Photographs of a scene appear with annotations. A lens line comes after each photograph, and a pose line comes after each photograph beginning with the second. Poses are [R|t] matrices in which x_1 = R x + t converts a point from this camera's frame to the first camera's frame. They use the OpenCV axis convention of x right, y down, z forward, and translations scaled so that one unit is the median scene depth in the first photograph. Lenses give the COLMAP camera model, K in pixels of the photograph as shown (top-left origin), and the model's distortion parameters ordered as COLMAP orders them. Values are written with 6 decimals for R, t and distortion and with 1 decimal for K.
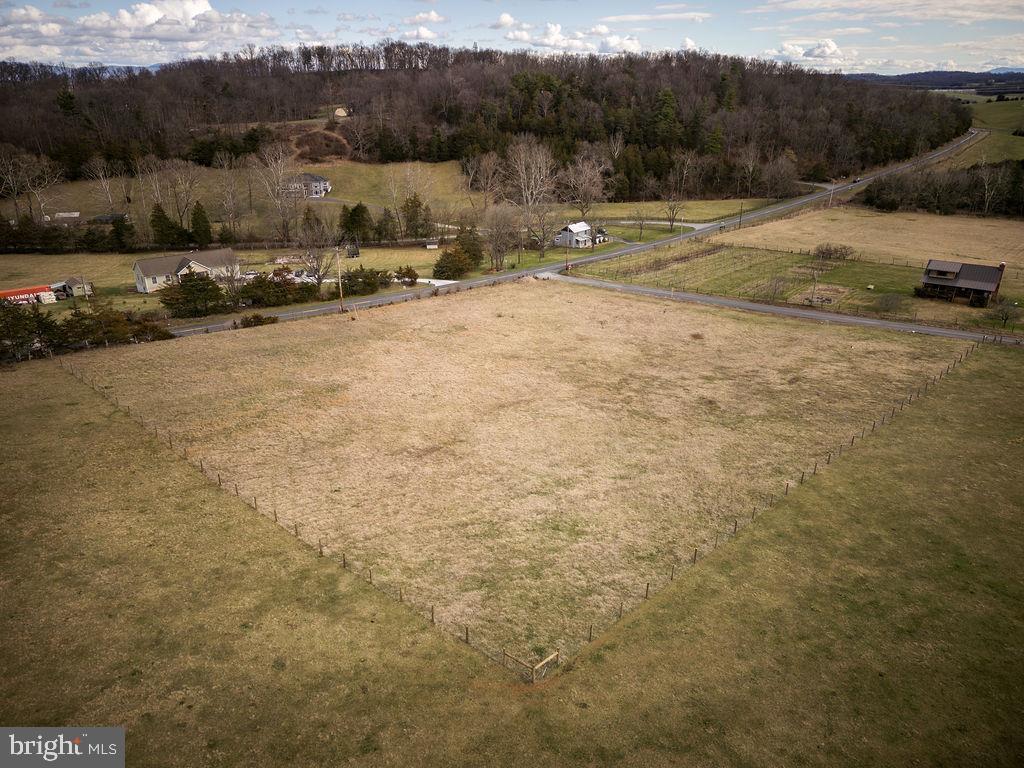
lens RADIAL K [[731.6, 0, 513.4], [0, 731.6, 386.8], [0, 0, 1]] dist [0.027139, -0.014433]
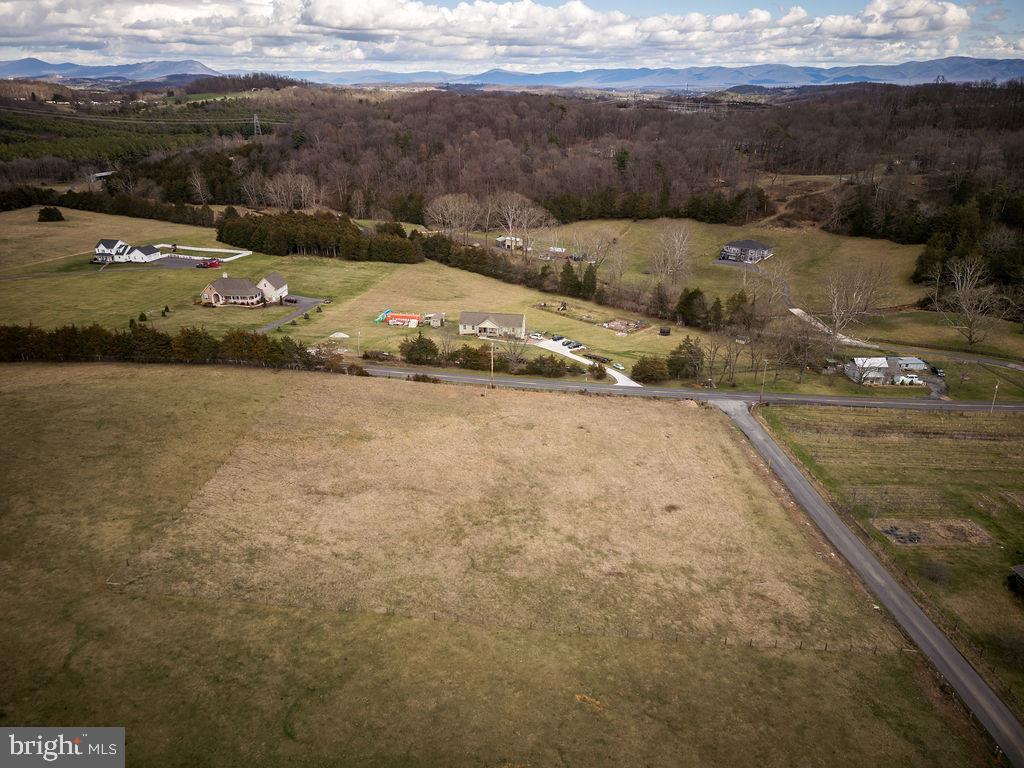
lens RADIAL K [[731.6, 0, 512.6], [0, 731.6, 376.6], [0, 0, 1]] dist [0.027139, -0.014433]
pose [[0.642987, 0.285242, -0.710778, 0.743957], [-0.292308, 0.949202, 0.116495, -0.283918], [0.707901, 0.132861, 0.693703, 0.060637]]
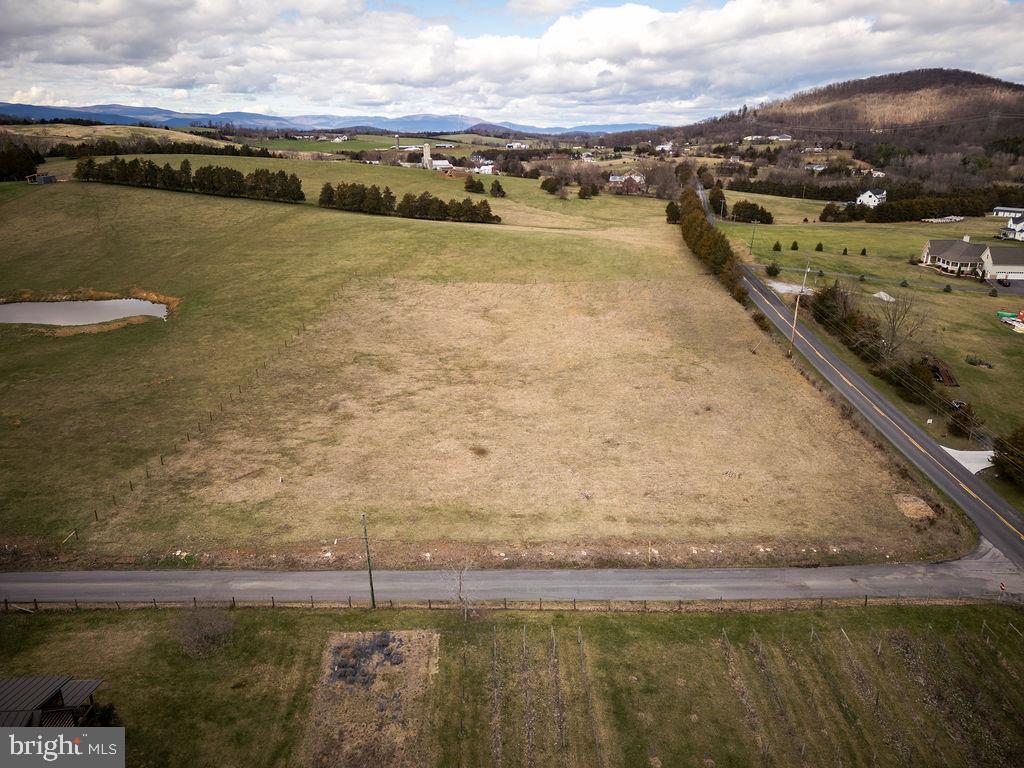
lens RADIAL K [[731.6, 0, 514.1], [0, 731.6, 385.7], [0, 0, 1]] dist [0.027139, -0.014433]
pose [[-0.760327, 0.210382, -0.614526, 0.614590], [-0.246490, 0.781871, 0.572644, -0.512648], [0.600954, 0.586871, -0.542621, 1.274585]]
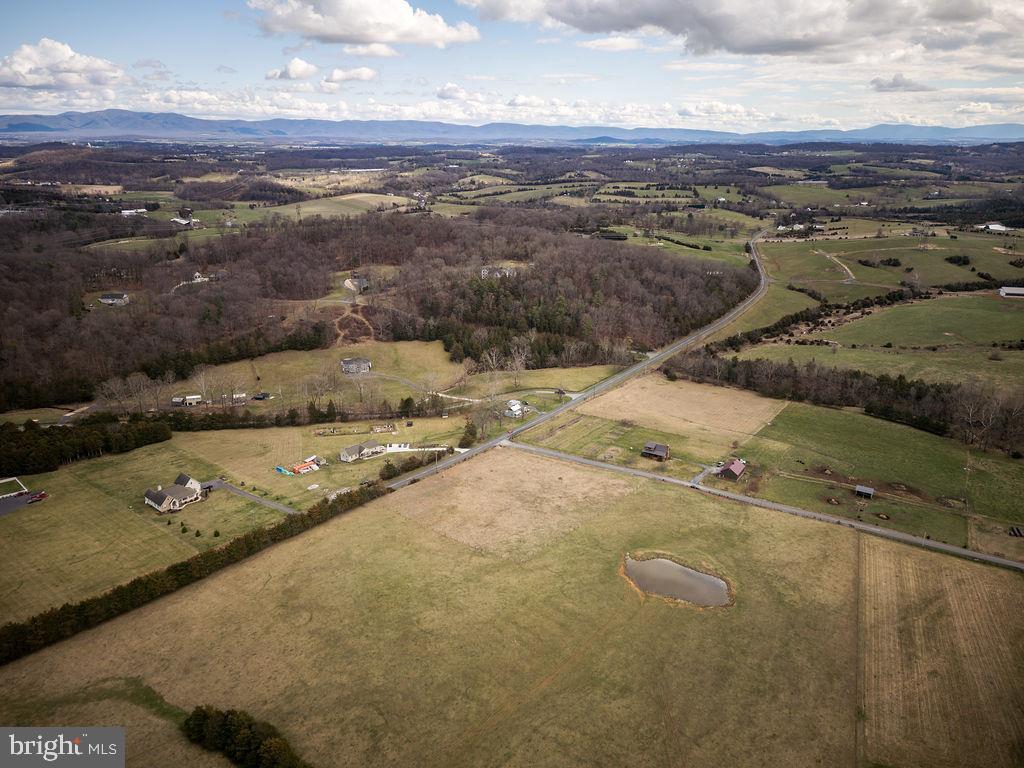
lens RADIAL K [[731.6, 0, 512.2], [0, 731.6, 387.0], [0, 0, 1]] dist [0.027139, -0.014433]
pose [[0.994840, -0.025593, 0.098179, -0.205045], [0.031242, 0.997917, -0.056436, -0.255090], [-0.096530, 0.059212, 0.993567, -1.779488]]
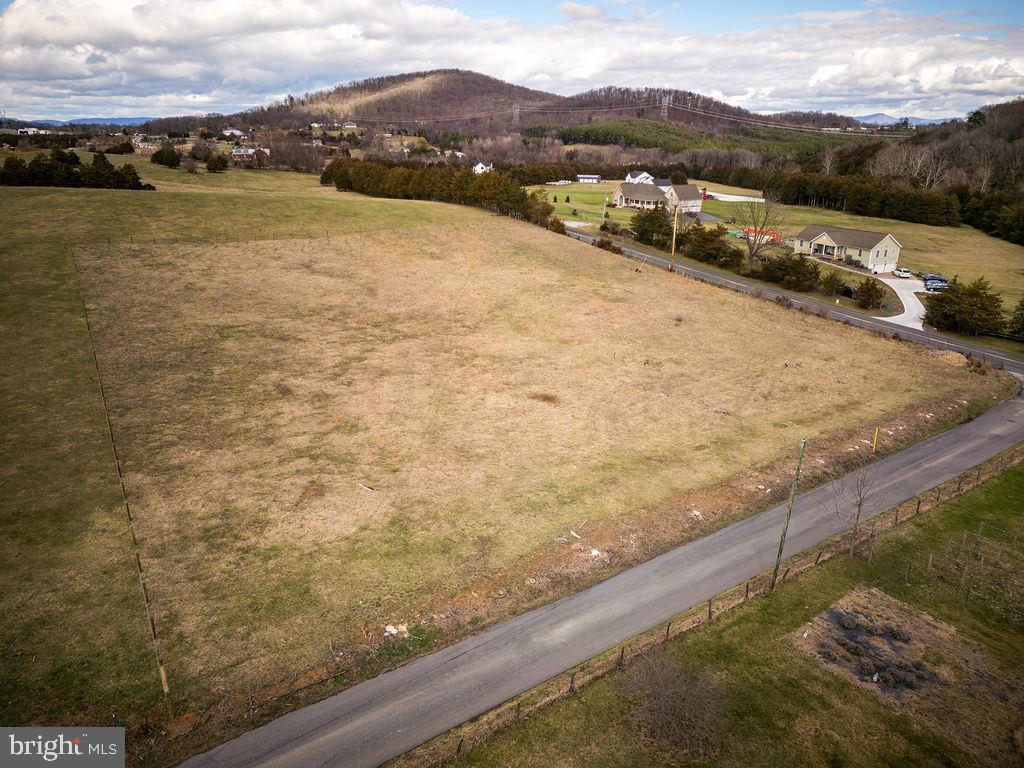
lens RADIAL K [[731.6, 0, 515.2], [0, 731.6, 387.0], [0, 0, 1]] dist [0.027139, -0.014433]
pose [[-0.270191, 0.314852, -0.909871, 0.709786], [-0.368956, 0.839019, 0.399898, -0.271837], [0.889308, 0.443751, -0.110529, 0.954359]]
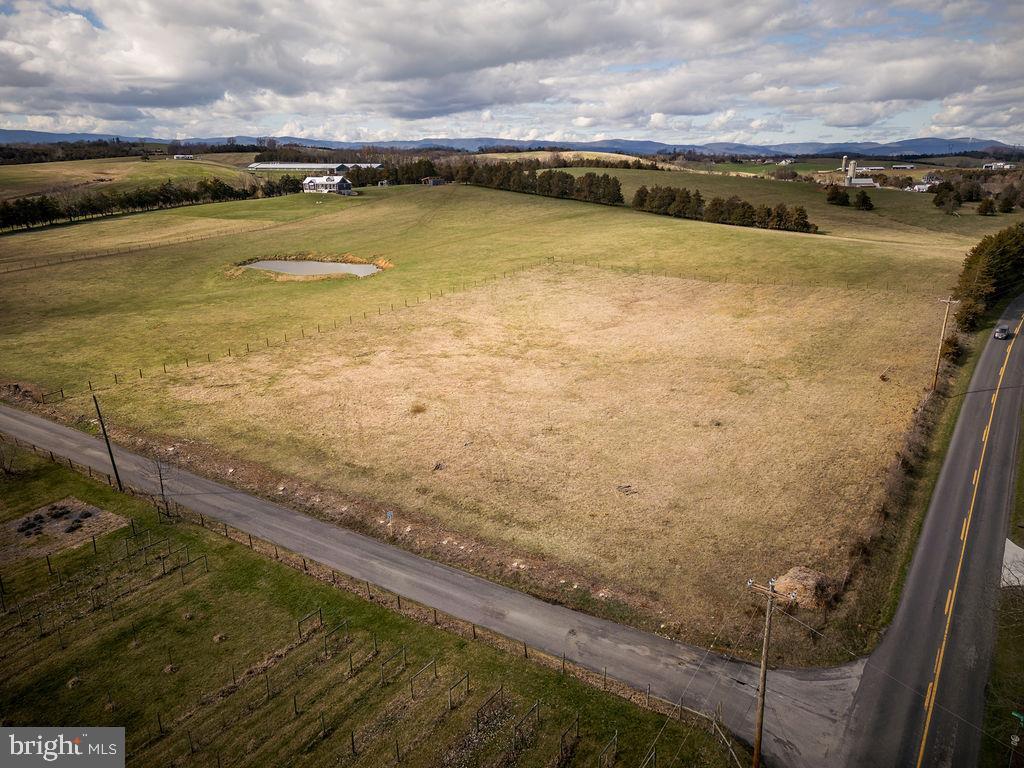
lens RADIAL K [[731.6, 0, 516.1], [0, 731.6, 383.3], [0, 0, 1]] dist [0.027139, -0.014433]
pose [[-0.994047, 0.034387, -0.103384, 0.209585], [-0.038316, 0.777947, 0.627161, -0.498634], [0.101993, 0.627389, -0.771998, 1.421398]]
